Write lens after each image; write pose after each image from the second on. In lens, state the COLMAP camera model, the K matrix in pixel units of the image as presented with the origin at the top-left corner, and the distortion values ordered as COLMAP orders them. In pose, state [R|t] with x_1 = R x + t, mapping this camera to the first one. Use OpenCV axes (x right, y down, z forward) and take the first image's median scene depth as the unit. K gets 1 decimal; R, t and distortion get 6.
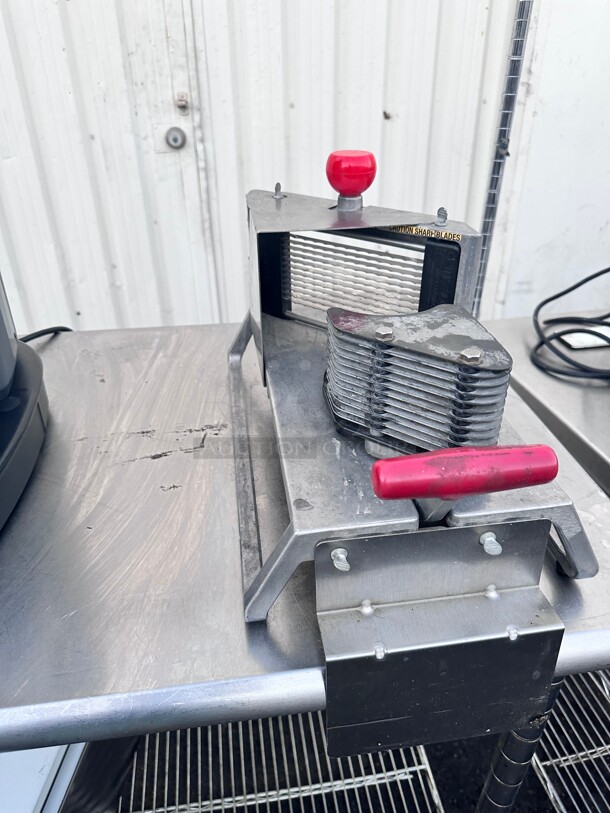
lens RADIAL K [[587.1, 0, 305.0], [0, 587.1, 406.5], [0, 0, 1]] dist [0.062559, -0.118646]
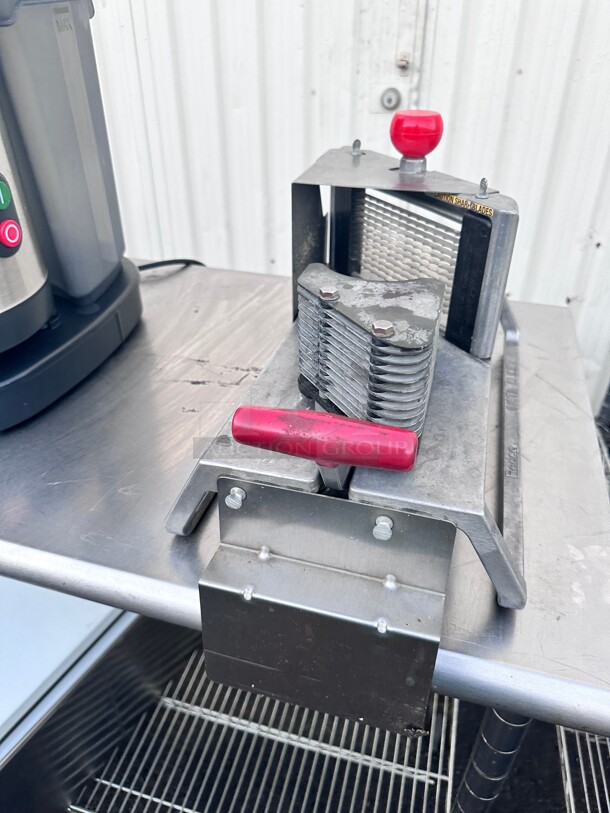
lens RADIAL K [[586.7, 0, 305.0], [0, 586.7, 406.5], [0, 0, 1]] dist [0.075785, -0.121524]
pose [[0.910994, 0.234364, -0.339356, 0.333477], [-0.218944, 0.972147, 0.083628, -0.008888], [0.349504, -0.001885, 0.936933, 0.042814]]
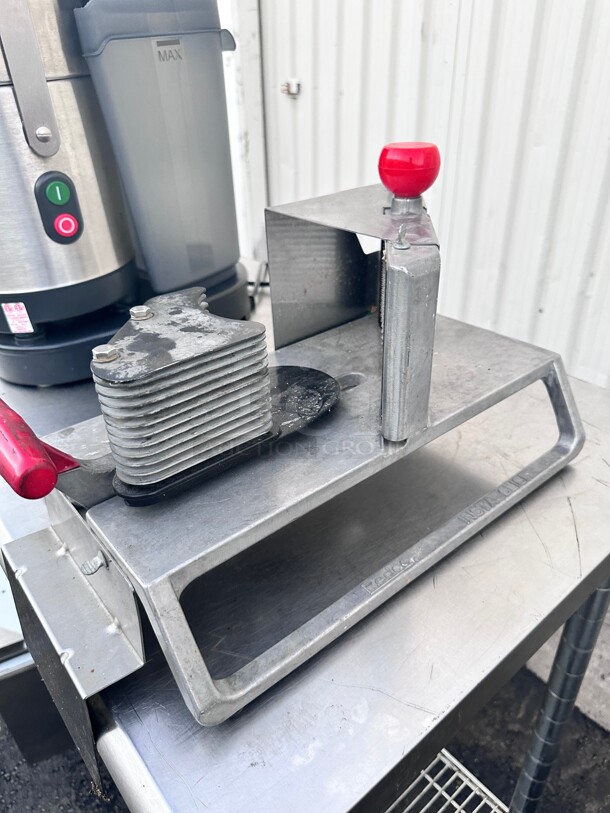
lens RADIAL K [[586.7, 0, 305.0], [0, 586.7, 406.5], [0, 0, 1]] dist [0.075785, -0.121524]
pose [[0.510931, 0.427979, -0.745508, 0.738911], [-0.425170, 0.879561, 0.213547, -0.216374], [0.747114, 0.207860, 0.631359, 0.433587]]
